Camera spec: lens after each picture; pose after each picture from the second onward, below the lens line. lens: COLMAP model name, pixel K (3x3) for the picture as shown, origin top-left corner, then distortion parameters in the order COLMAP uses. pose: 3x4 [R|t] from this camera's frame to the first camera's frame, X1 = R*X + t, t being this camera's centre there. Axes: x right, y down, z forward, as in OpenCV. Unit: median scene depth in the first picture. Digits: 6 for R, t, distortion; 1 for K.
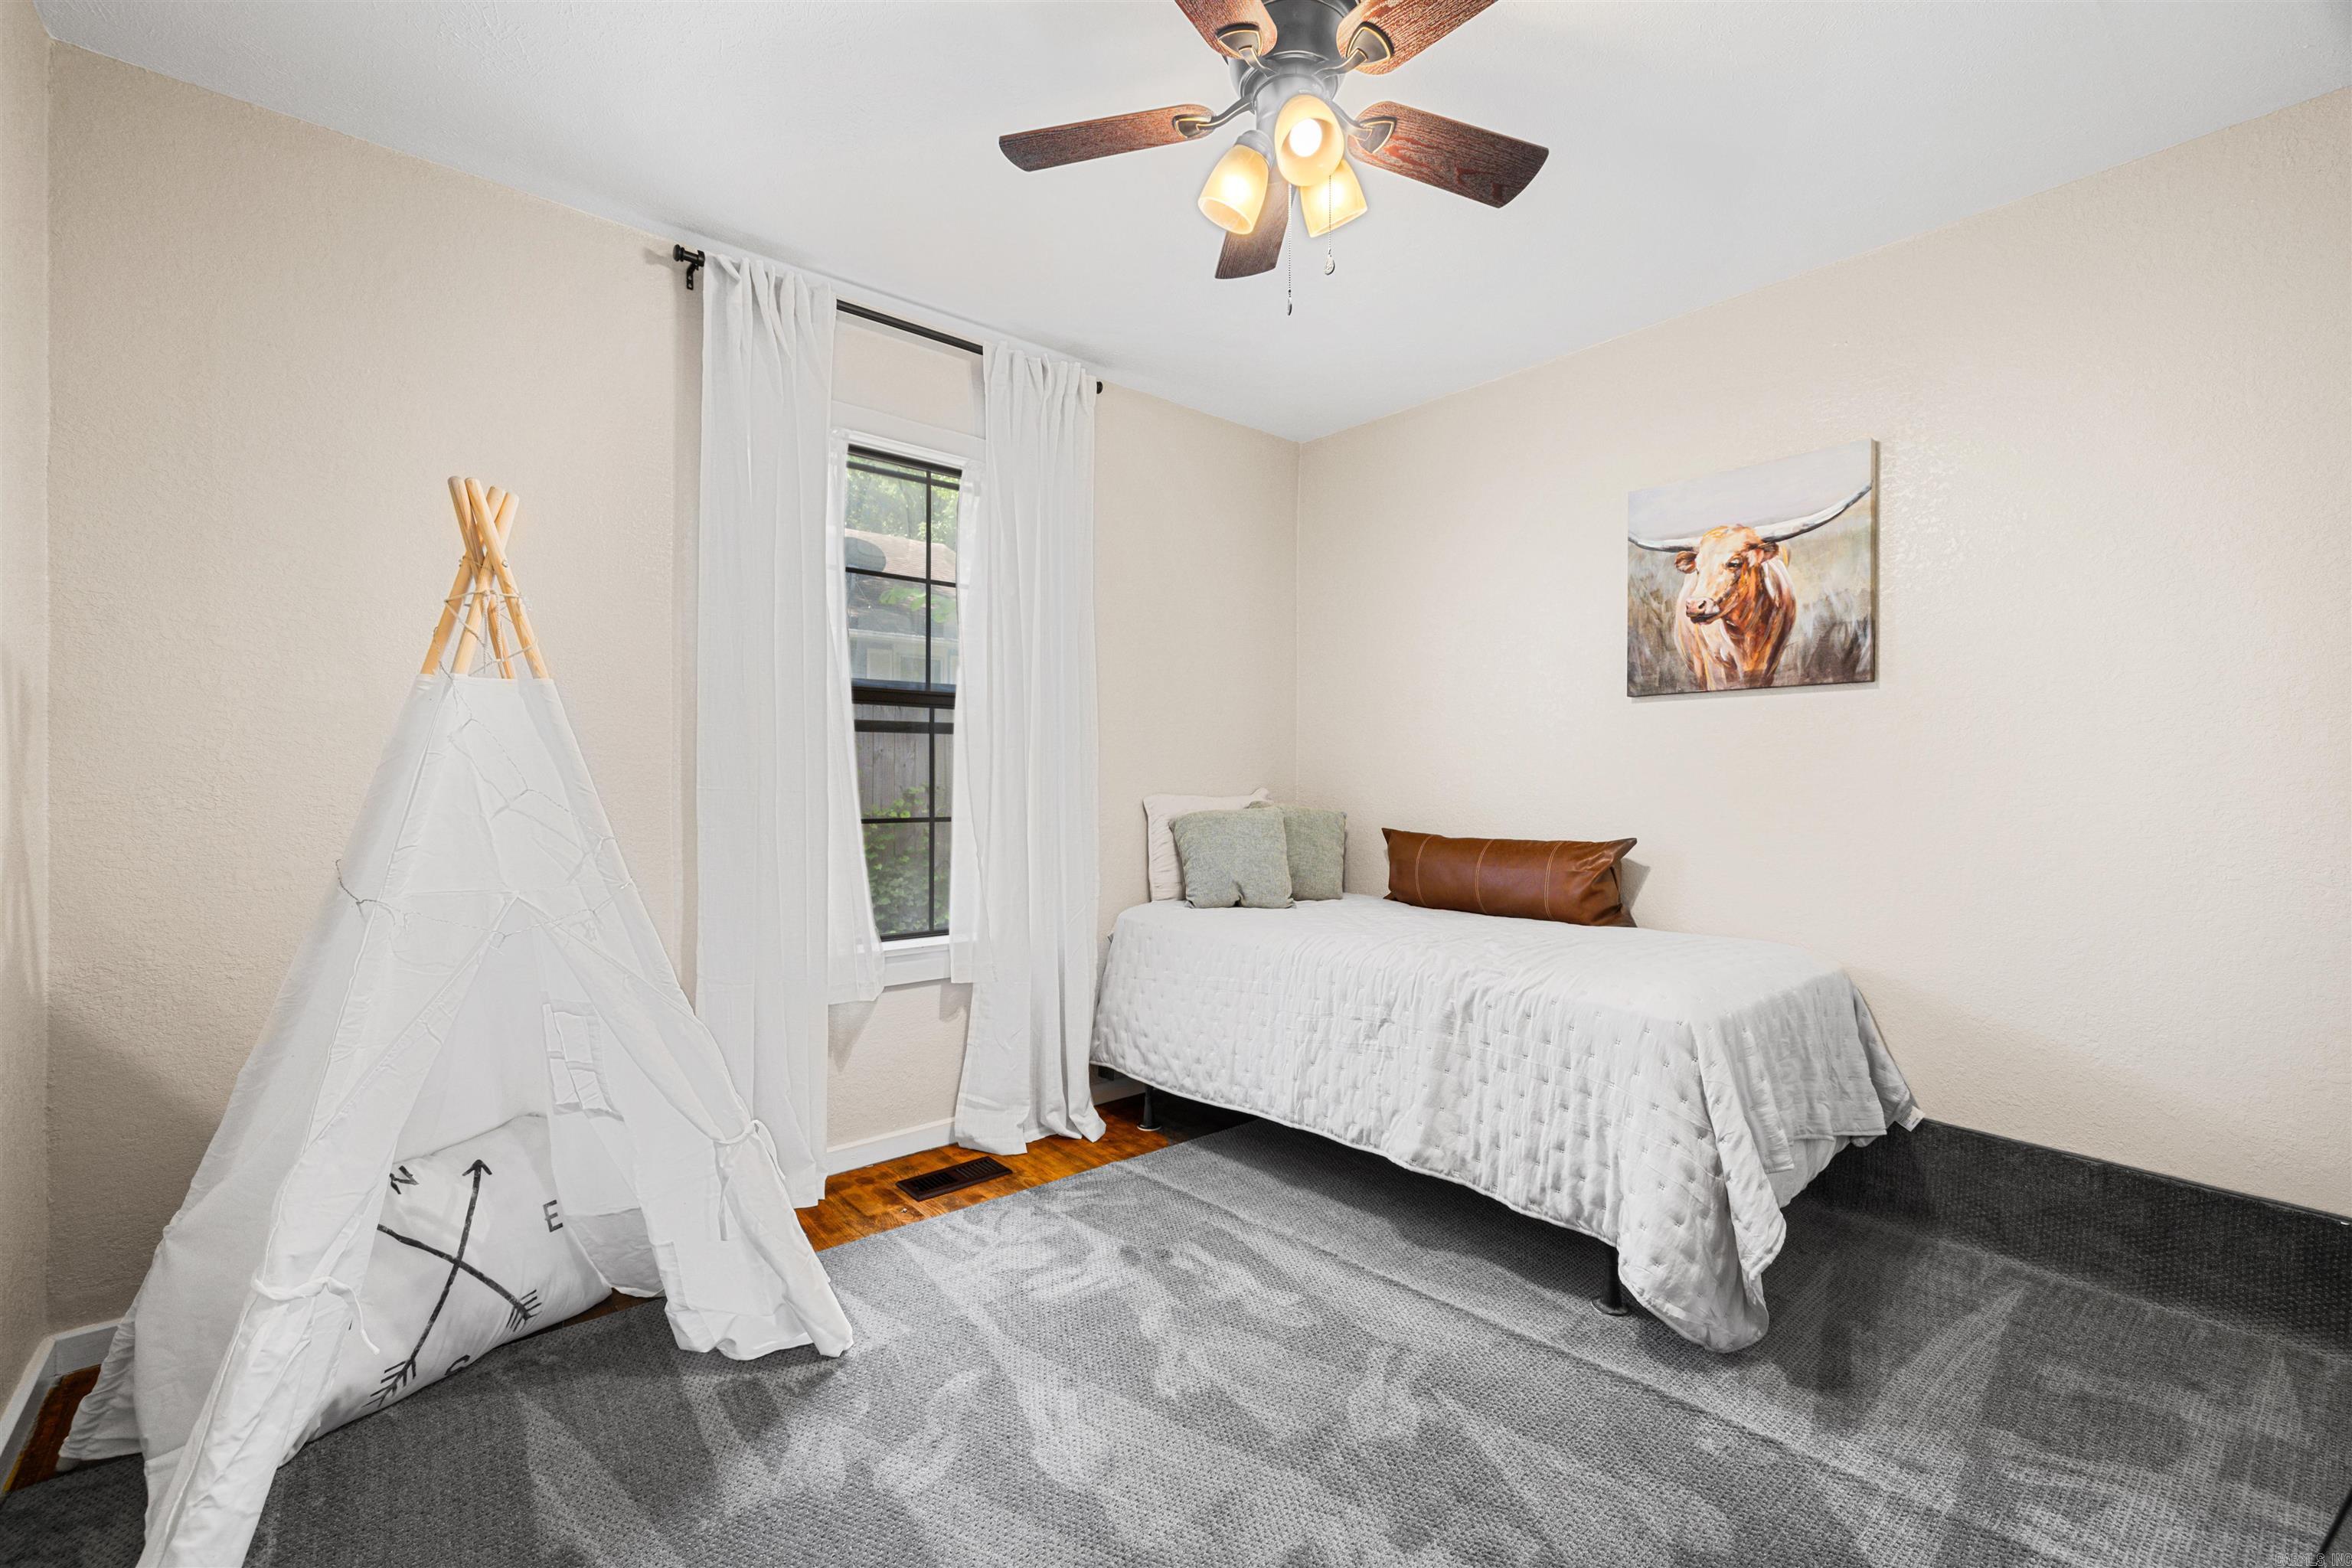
lens RADIAL K [[983.8, 0, 1170.2], [0, 983.8, 780.1], [0, 0, 1]] dist [0.000927, -0.000943]
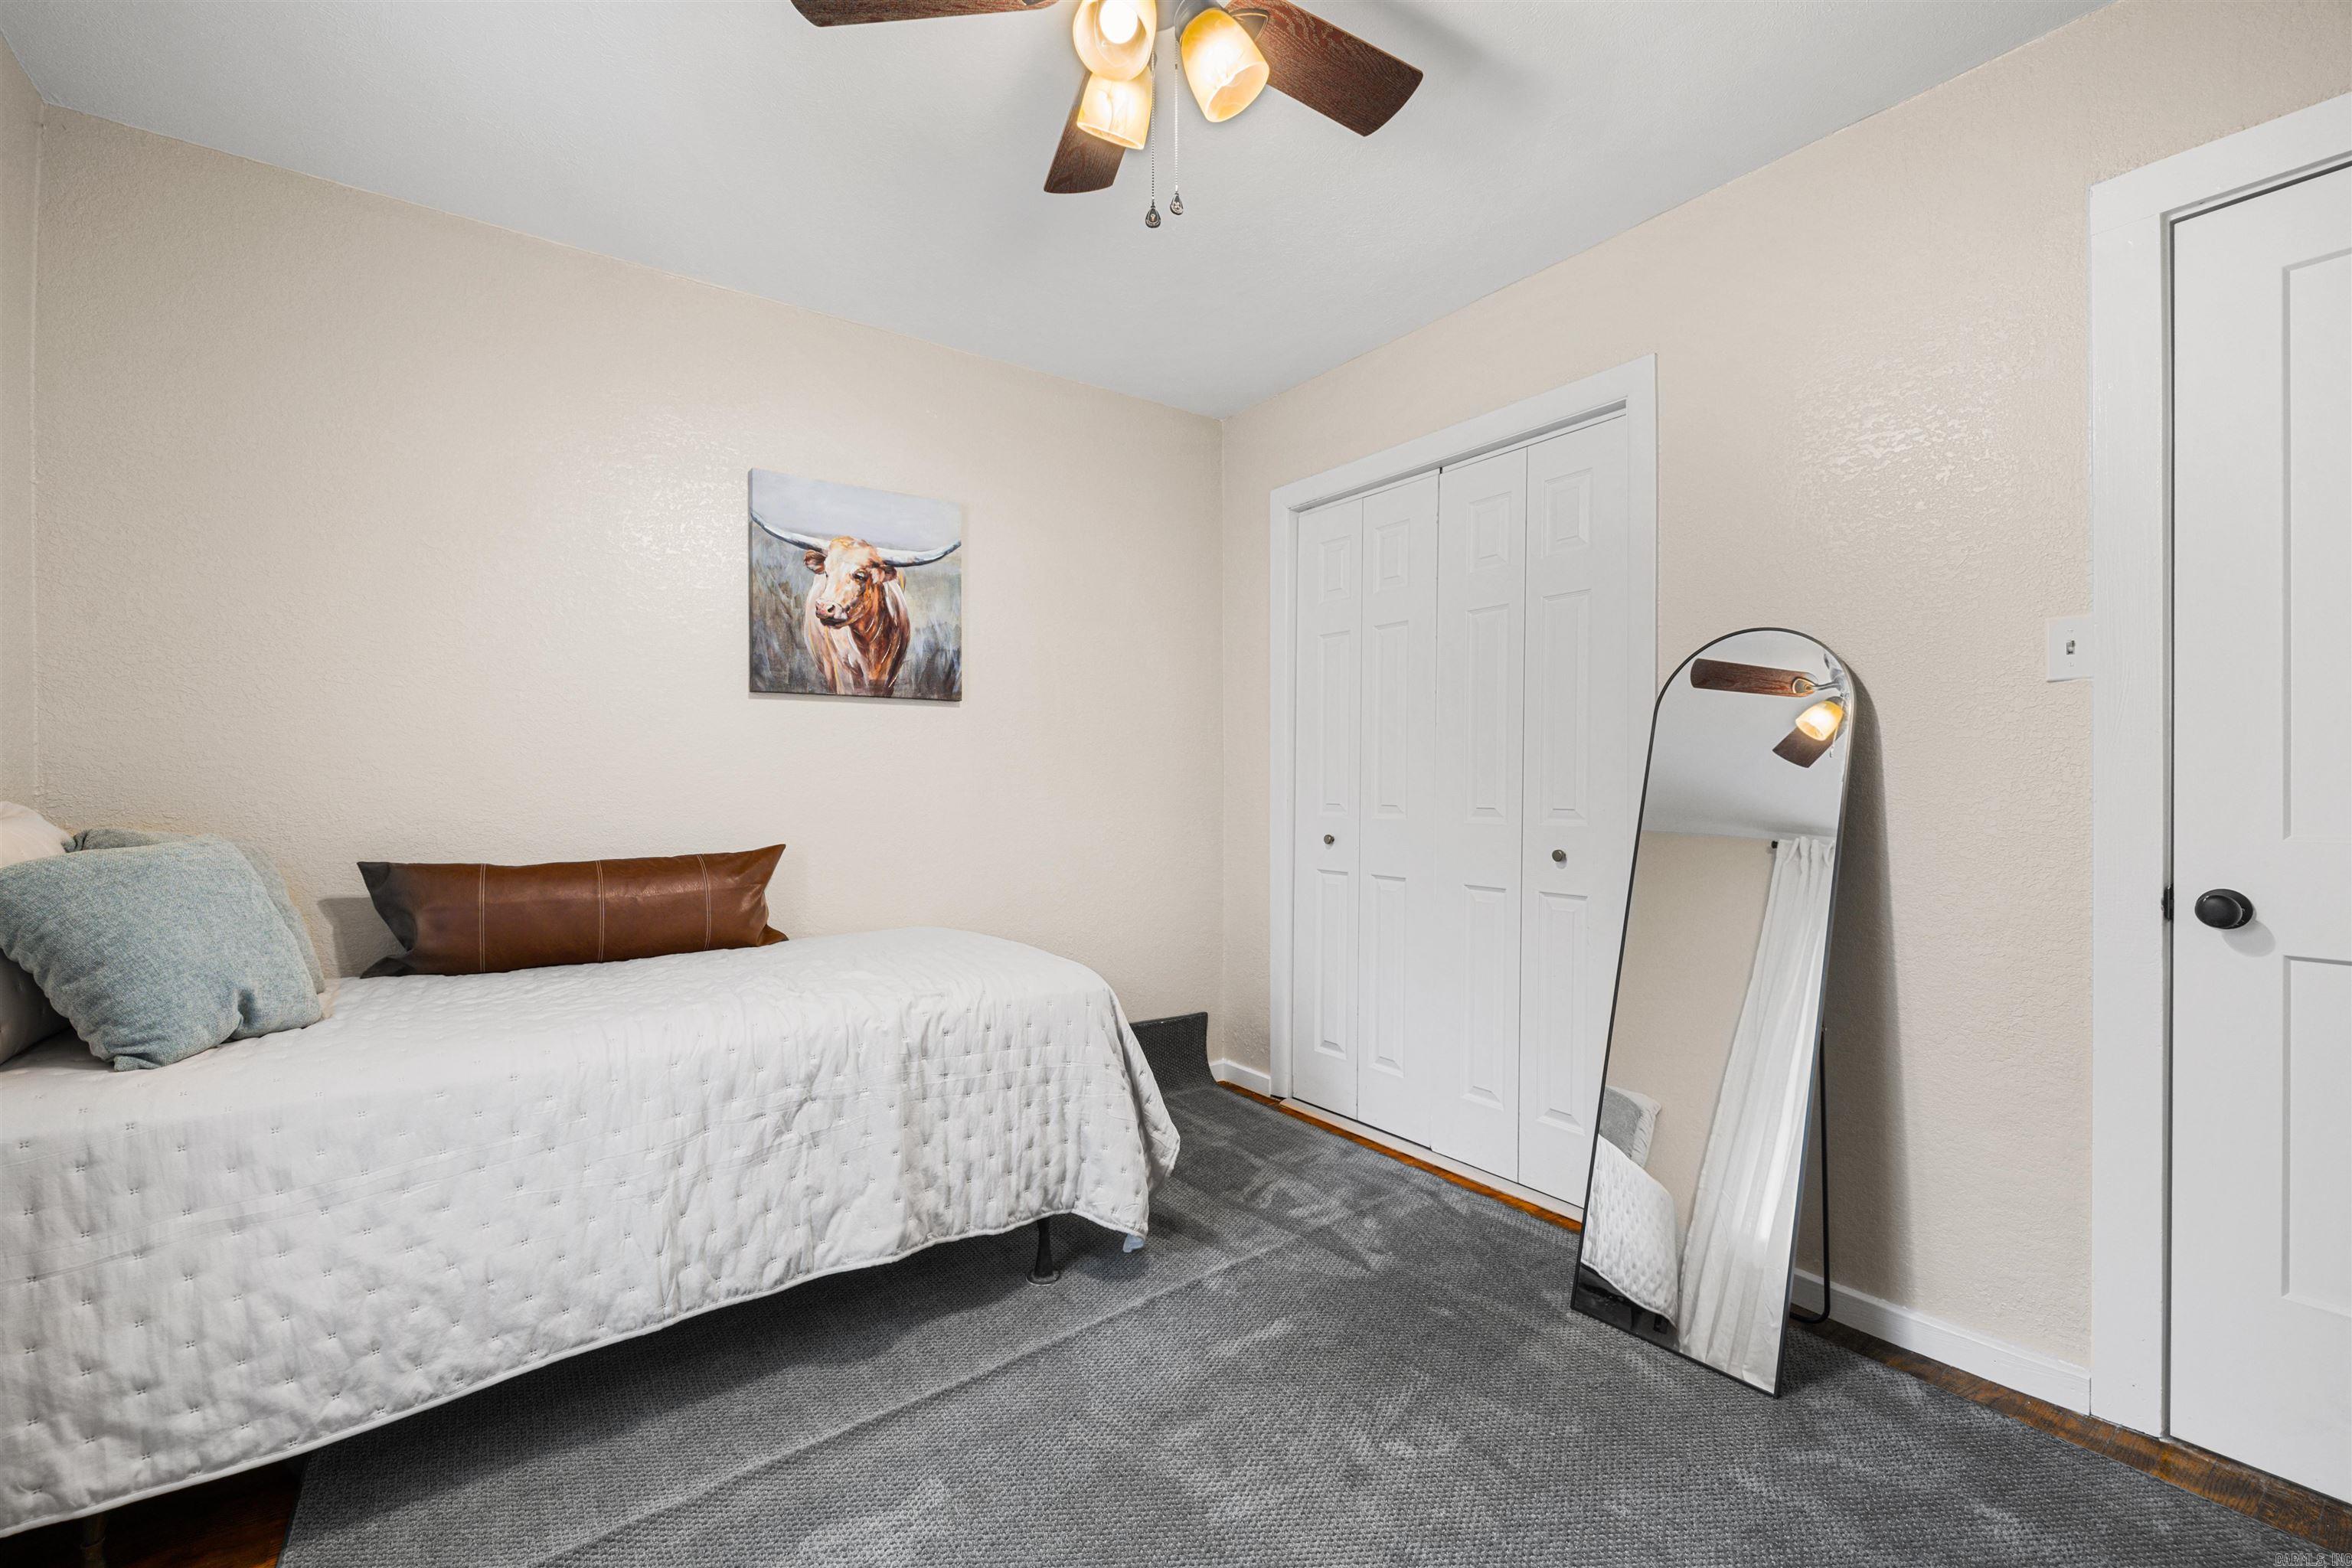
lens RADIAL K [[983.8, 0, 1171.6], [0, 983.8, 784.3], [0, 0, 1]] dist [0.000927, -0.000943]
pose [[0.090046, -0.003741, 0.995931, -0.453164], [0.002022, 0.999992, 0.003574, -0.000406], [-0.995936, 0.001692, 0.090053, 0.581334]]
